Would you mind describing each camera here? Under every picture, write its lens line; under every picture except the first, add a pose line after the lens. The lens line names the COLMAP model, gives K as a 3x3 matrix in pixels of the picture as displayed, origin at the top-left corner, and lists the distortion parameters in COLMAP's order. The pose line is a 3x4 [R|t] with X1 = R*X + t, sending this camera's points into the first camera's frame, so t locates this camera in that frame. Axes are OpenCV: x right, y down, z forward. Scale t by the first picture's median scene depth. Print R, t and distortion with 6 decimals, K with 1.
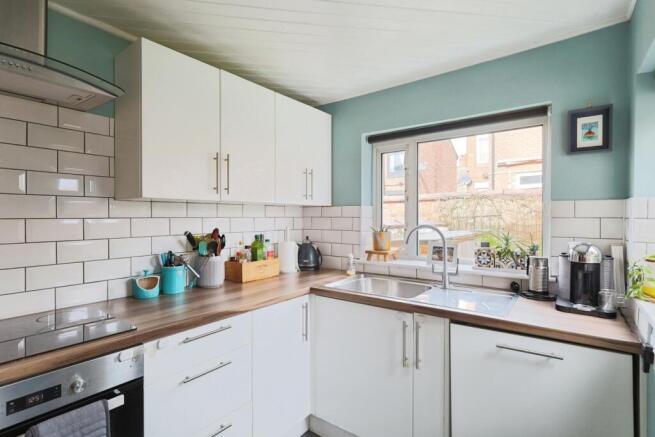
lens RADIAL K [[318.7, 0, 327.5], [0, 318.7, 218.5], [0, 0, 1]] dist [-0.001747, -0.001032]
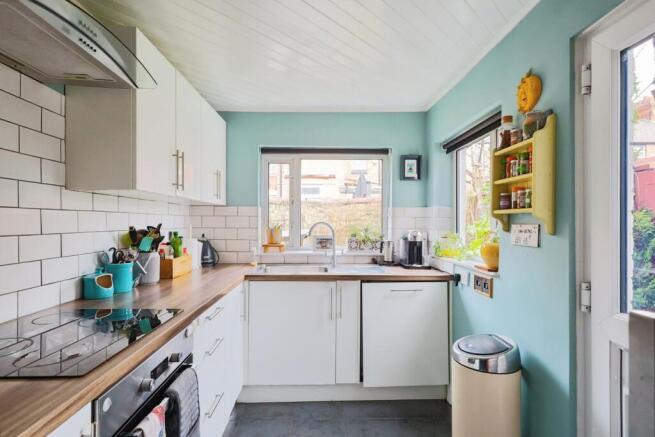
lens RADIAL K [[318.7, 0, 327.5], [0, 318.7, 218.5], [0, 0, 1]] dist [-0.001747, -0.001032]
pose [[0.794505, 0.011240, 0.607154, -0.592467], [-0.002352, 0.999878, -0.015433, 0.032220], [-0.607253, 0.010834, 0.794434, -0.118407]]
